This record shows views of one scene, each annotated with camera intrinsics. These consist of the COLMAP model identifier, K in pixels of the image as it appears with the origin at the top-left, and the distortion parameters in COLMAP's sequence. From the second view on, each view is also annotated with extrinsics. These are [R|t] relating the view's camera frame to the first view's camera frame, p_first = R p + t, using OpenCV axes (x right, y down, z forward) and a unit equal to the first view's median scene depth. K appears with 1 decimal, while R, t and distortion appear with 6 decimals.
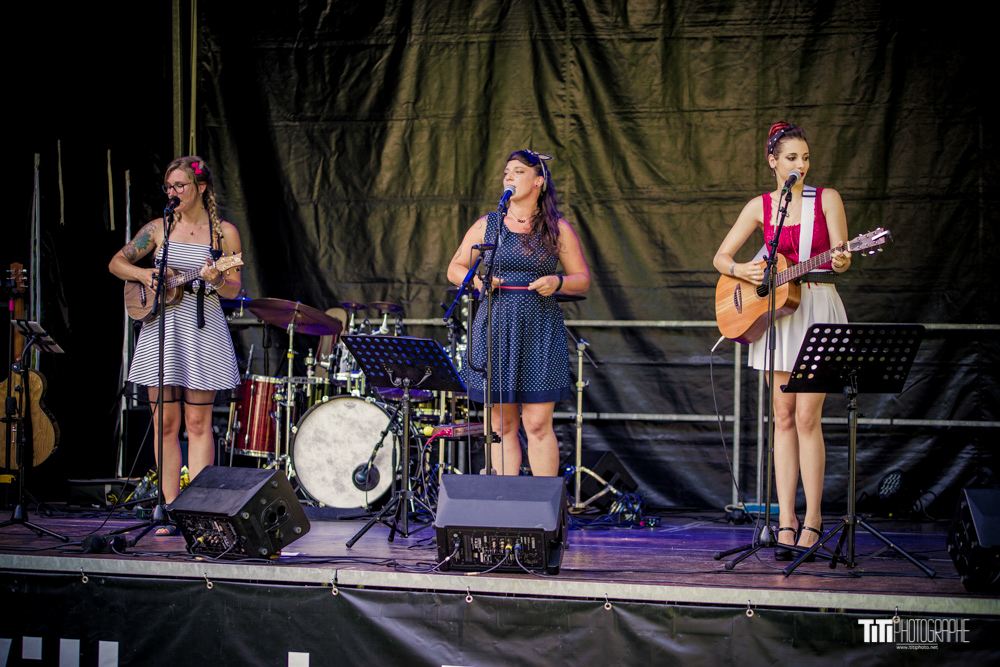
lens RADIAL K [[2698.5, 0, 499.5], [0, 2698.5, 331.2], [0, 0, 1]] dist [0.099715, 0.000000]
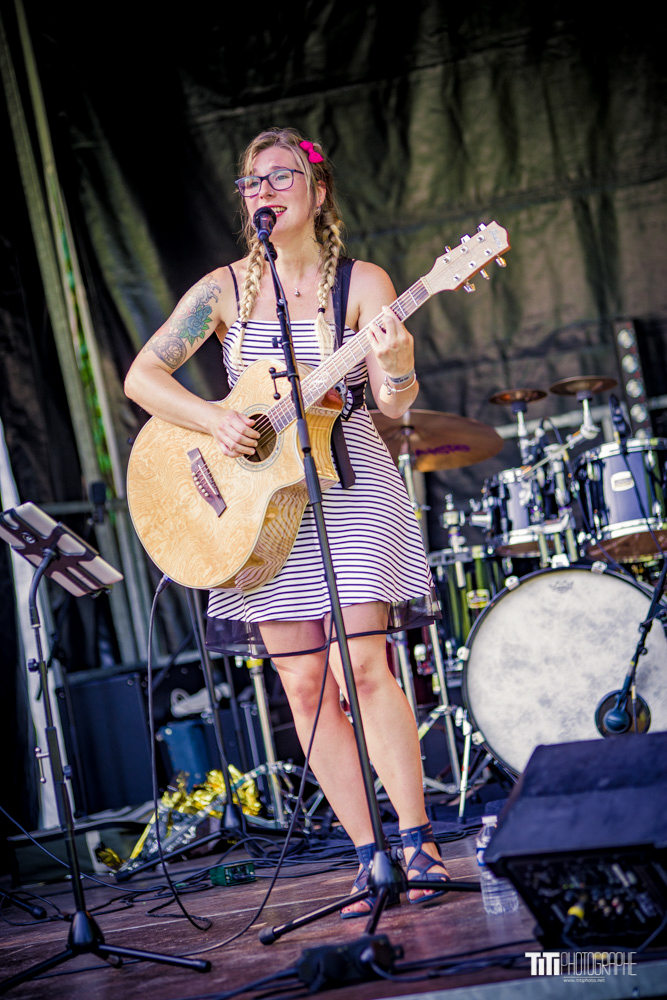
lens RADIAL K [[3667.3, 0, 333.9], [0, 3667.3, 503.3], [0, 0, 1]] dist [0.617938, 0.000000]
pose [[0.979617, -0.192659, 0.056863, -0.127435], [0.192651, 0.981251, 0.005678, -0.000235], [-0.056891, 0.005392, 0.998366, 0.290251]]
